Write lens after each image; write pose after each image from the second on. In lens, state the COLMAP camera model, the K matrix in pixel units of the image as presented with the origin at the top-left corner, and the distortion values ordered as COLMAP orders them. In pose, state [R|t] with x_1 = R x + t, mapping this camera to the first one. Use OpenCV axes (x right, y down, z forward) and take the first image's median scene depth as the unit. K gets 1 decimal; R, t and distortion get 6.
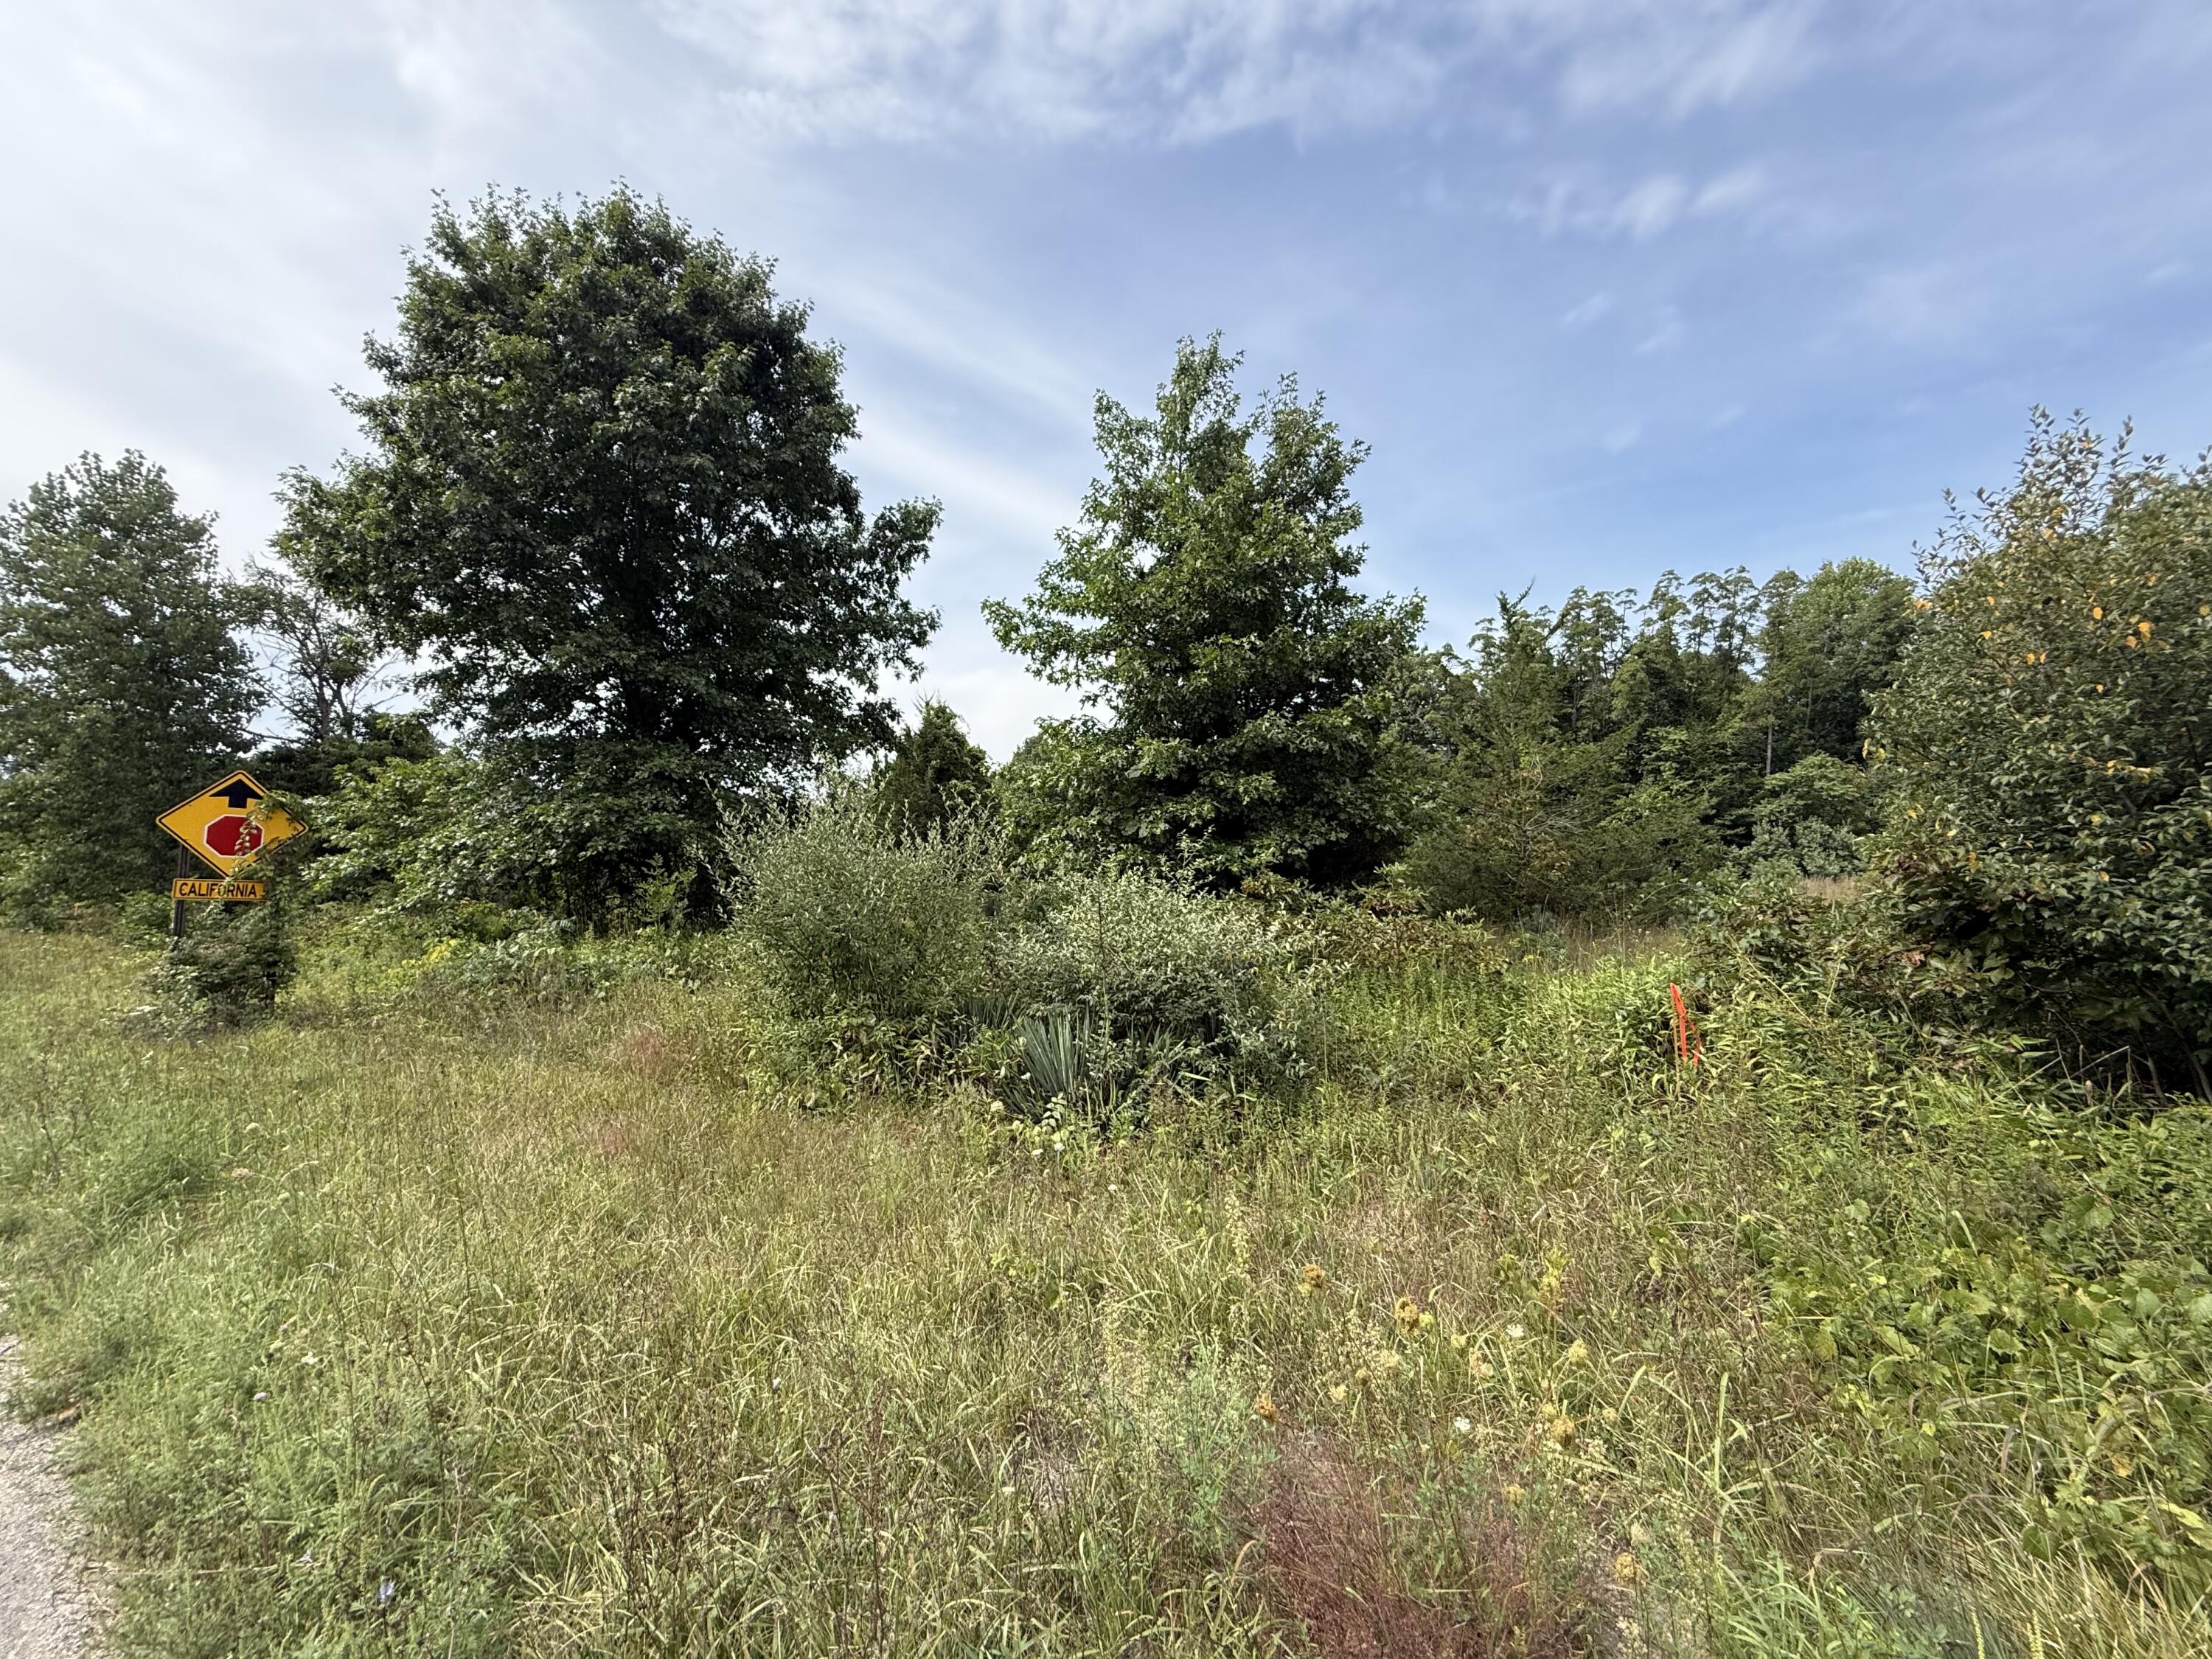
lens RADIAL K [[880.3, 0, 1107.3], [0, 880.3, 832.4], [0, 0, 1]] dist [-0.002997, 0.000118]
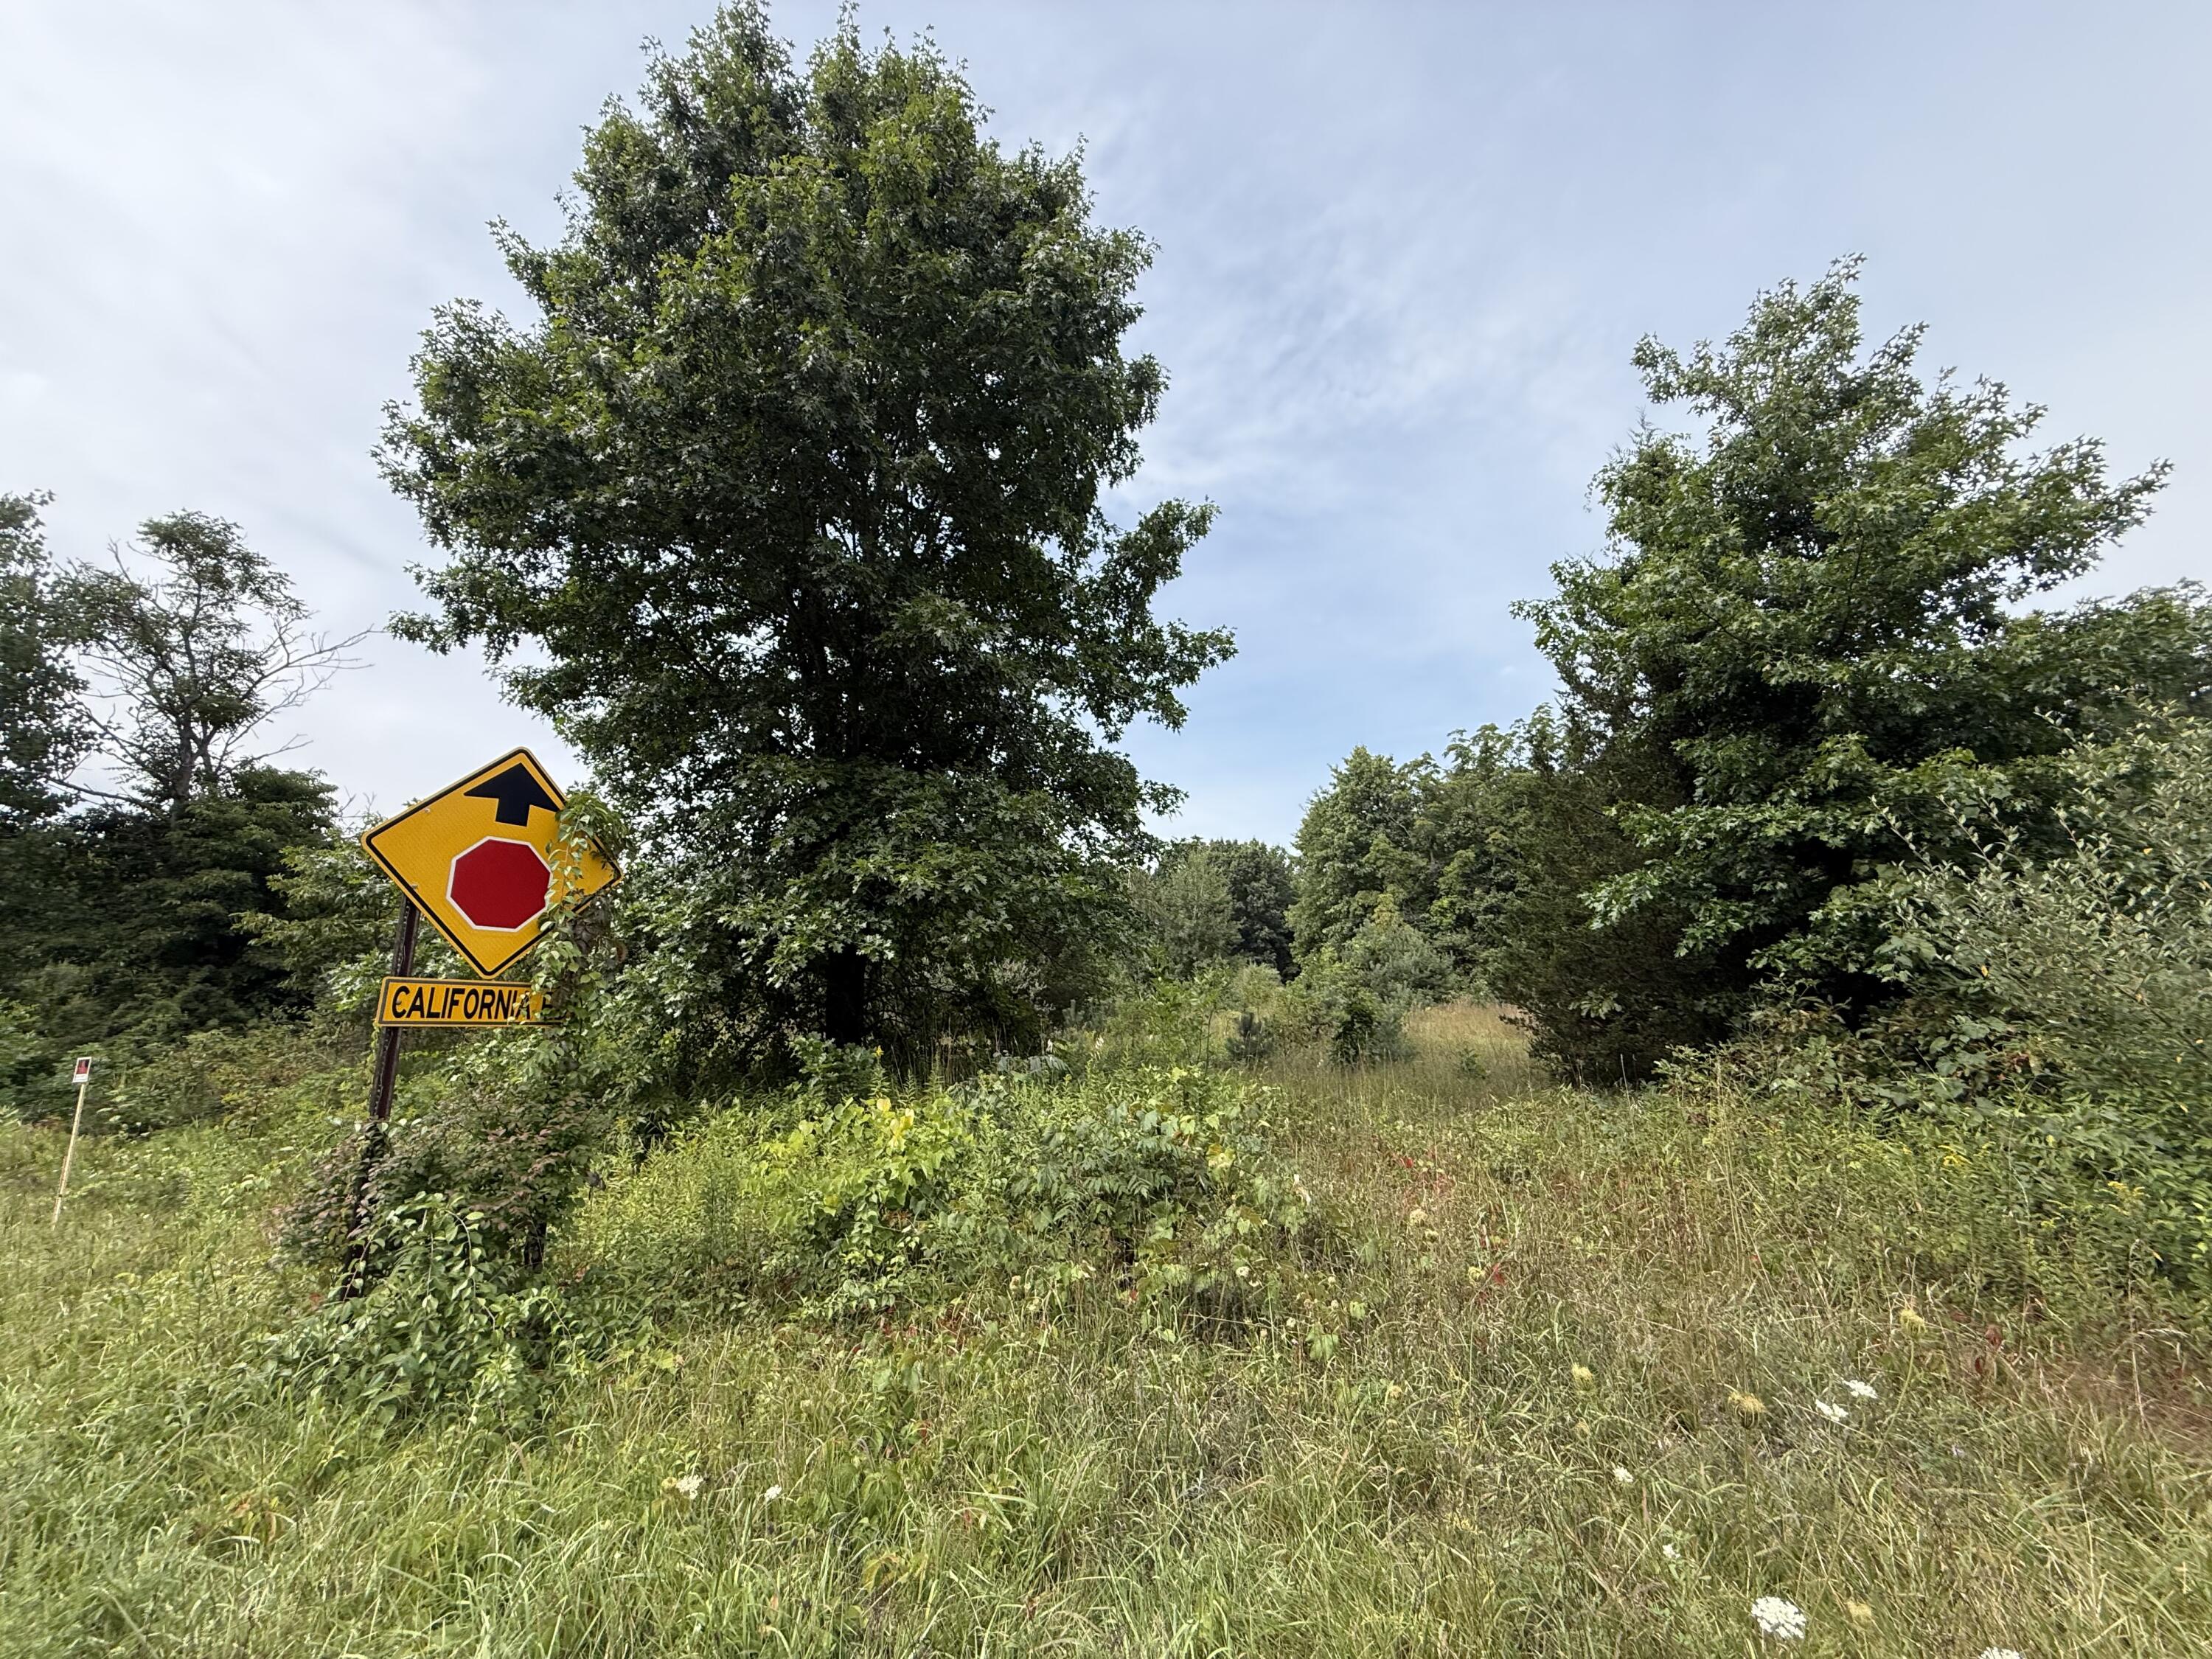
lens RADIAL K [[880.3, 0, 1107.3], [0, 880.3, 832.4], [0, 0, 1]] dist [-0.002997, 0.000118]
pose [[0.985727, 0.023164, 0.166753, -0.260625], [-0.001494, 0.991654, -0.128922, 0.012344], [-0.168347, 0.126833, 0.977534, 0.169372]]
